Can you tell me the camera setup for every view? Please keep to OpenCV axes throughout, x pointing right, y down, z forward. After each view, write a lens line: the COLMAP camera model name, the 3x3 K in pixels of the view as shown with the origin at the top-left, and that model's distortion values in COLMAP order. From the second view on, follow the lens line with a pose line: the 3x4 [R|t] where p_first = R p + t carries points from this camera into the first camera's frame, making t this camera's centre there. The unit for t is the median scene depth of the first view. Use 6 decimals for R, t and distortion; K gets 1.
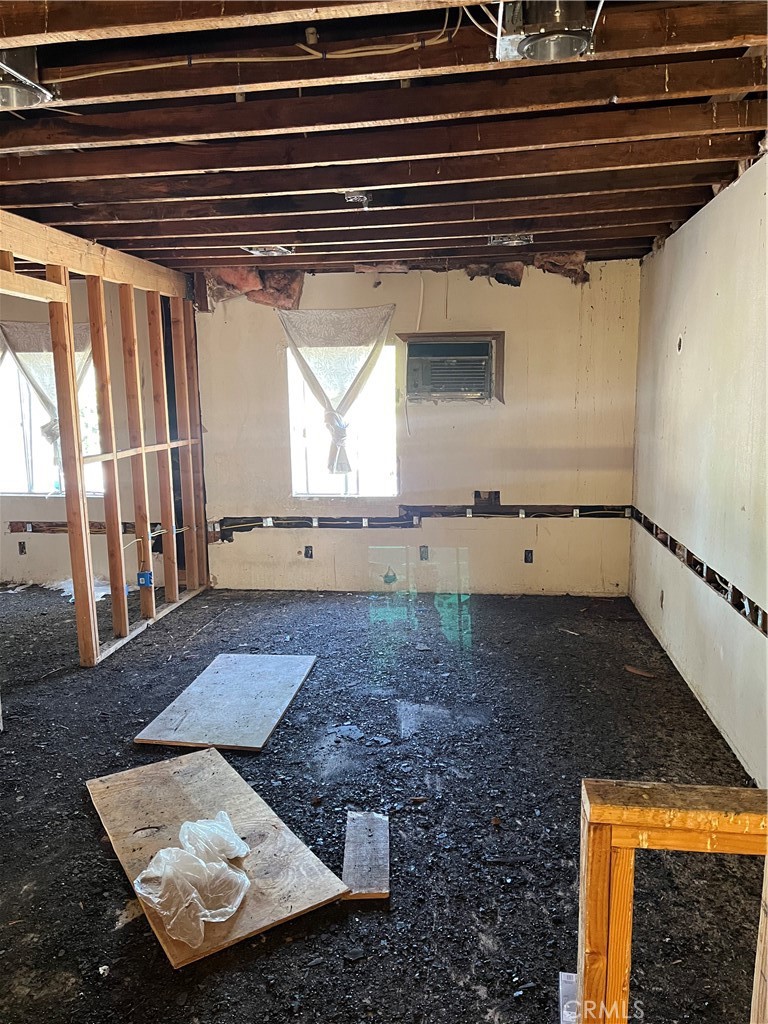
lens RADIAL K [[789.8, 0, 382.6], [0, 789.8, 513.0], [0, 0, 1]] dist [0.052496, -0.000105]
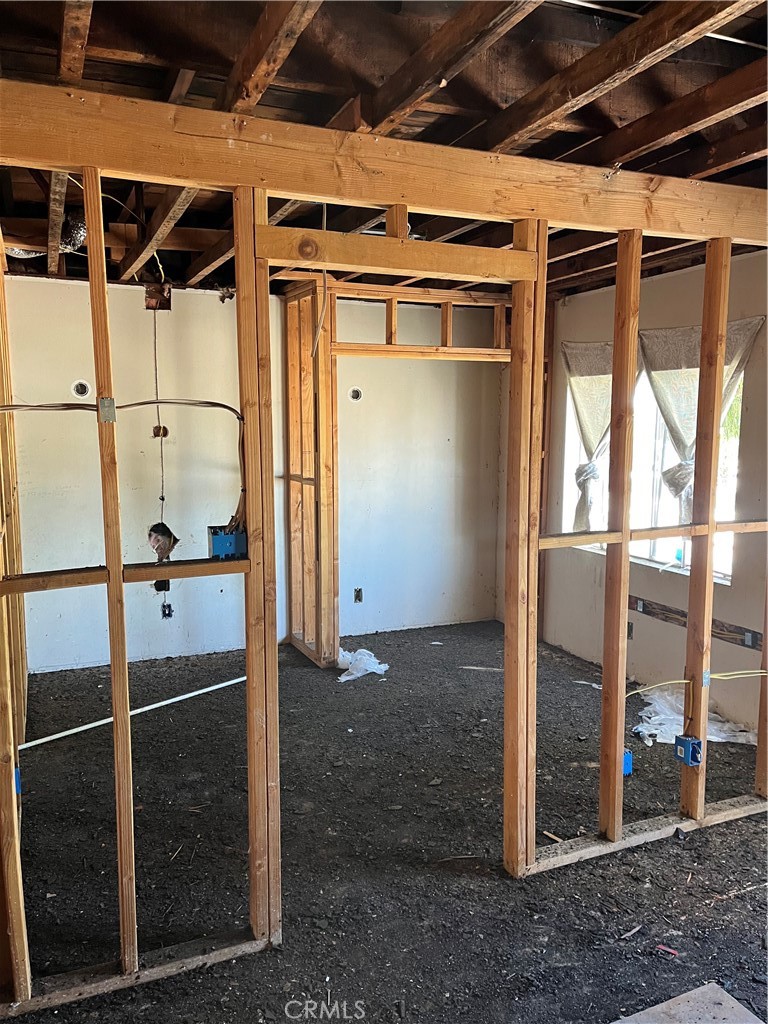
lens RADIAL K [[789.8, 0, 385.5], [0, 789.8, 515.4], [0, 0, 1]] dist [0.052496, -0.000105]
pose [[0.524170, 0.117267, -0.843501, 0.055424], [-0.141458, 0.988704, 0.049549, -0.081459], [0.839783, 0.093348, 0.534837, 0.478077]]
